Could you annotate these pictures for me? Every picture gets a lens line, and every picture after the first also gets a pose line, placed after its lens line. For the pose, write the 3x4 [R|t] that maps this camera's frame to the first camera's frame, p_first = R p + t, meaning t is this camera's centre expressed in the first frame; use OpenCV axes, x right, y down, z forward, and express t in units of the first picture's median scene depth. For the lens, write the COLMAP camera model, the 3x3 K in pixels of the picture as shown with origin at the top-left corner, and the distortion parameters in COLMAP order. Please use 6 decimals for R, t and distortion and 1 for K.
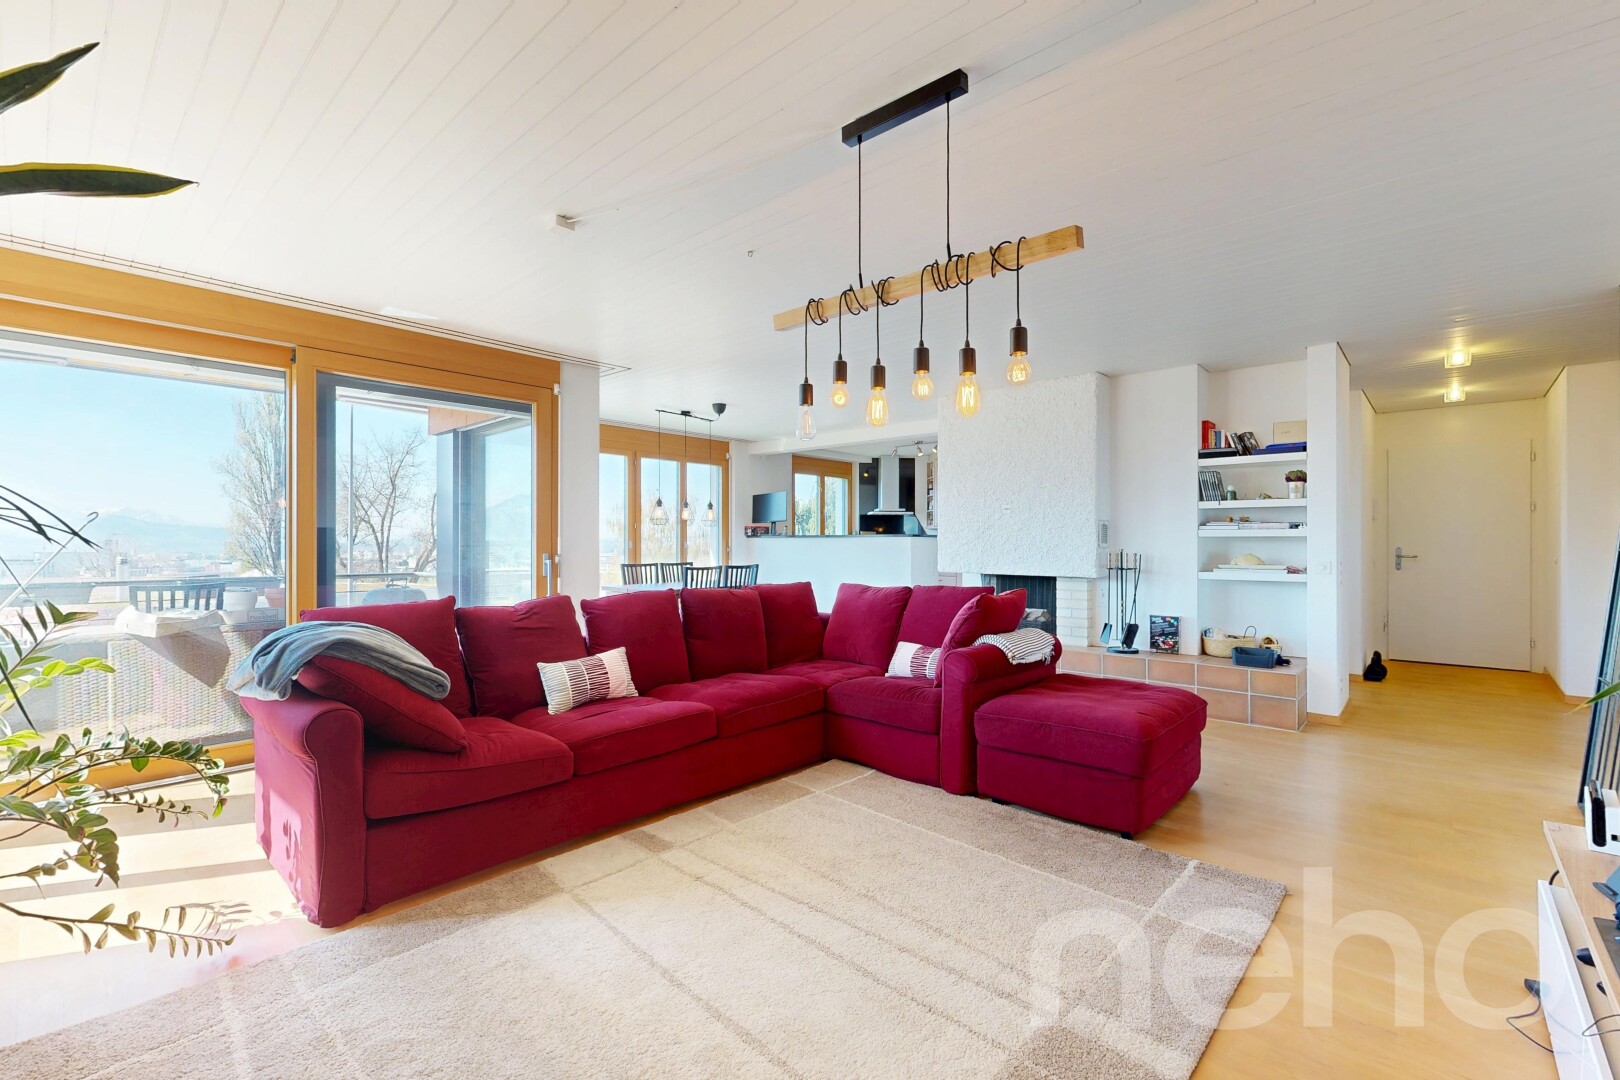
lens RADIAL K [[705.1, 0, 810.0], [0, 705.1, 540.0], [0, 0, 1]] dist [-0.000622, -0.000182]
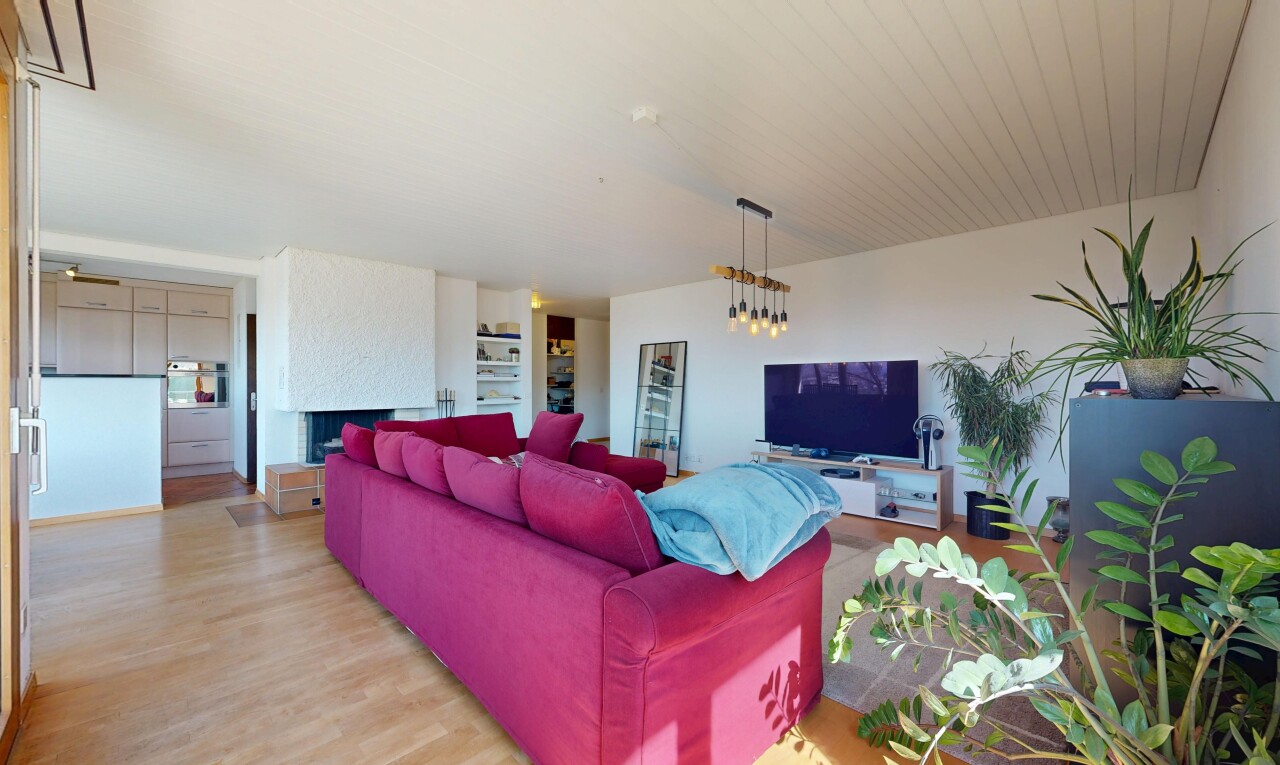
lens RADIAL K [[495.8, 0, 640.0], [0, 495.8, 382.5], [0, 0, 1]] dist [0.001324, -0.000055]
pose [[0.064135, 0.001099, 0.997941, -0.696224], [-0.002641, 0.999996, -0.000931, 0.000536], [-0.997938, -0.002575, 0.064138, 0.554700]]
